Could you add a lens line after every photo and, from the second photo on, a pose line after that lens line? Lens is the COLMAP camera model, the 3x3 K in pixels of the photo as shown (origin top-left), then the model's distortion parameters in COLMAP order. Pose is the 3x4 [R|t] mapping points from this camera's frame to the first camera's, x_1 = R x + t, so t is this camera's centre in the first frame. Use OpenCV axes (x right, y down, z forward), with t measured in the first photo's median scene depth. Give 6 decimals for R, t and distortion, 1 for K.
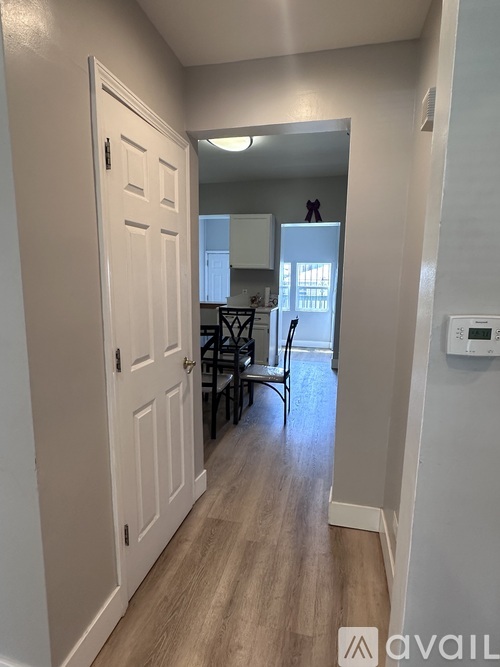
lens RADIAL K [[372.4, 0, 250.0], [0, 372.4, 333.5], [0, 0, 1]] dist [-0.002798, -0.000354]
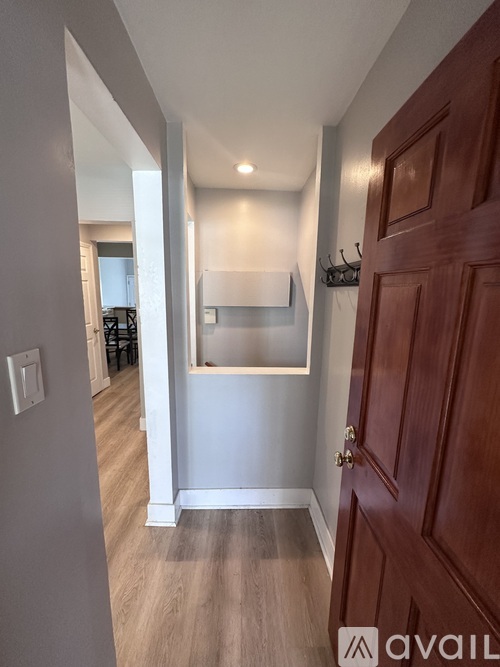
lens RADIAL K [[266.9, 0, 252.5], [0, 266.9, 335.9], [0, 0, 1]] dist [-0.001687, -0.000080]
pose [[0.965396, -0.033831, 0.258585, 0.153661], [0.028994, 0.999326, 0.022499, 0.042120], [-0.259172, -0.014223, 0.965726, -0.405624]]
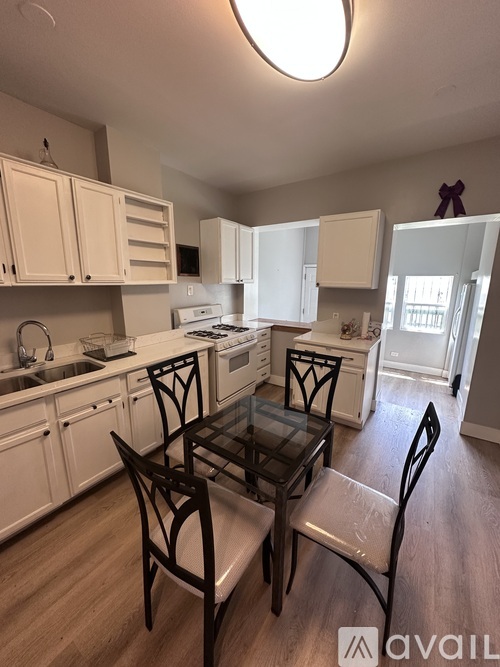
lens RADIAL K [[266.9, 0, 252.5], [0, 266.9, 335.9], [0, 0, 1]] dist [-0.001687, -0.000080]
pose [[0.935794, 0.064770, -0.346545, 0.021824], [-0.050009, 0.997426, 0.051379, -0.097175], [0.348981, -0.030749, 0.936625, 0.433810]]
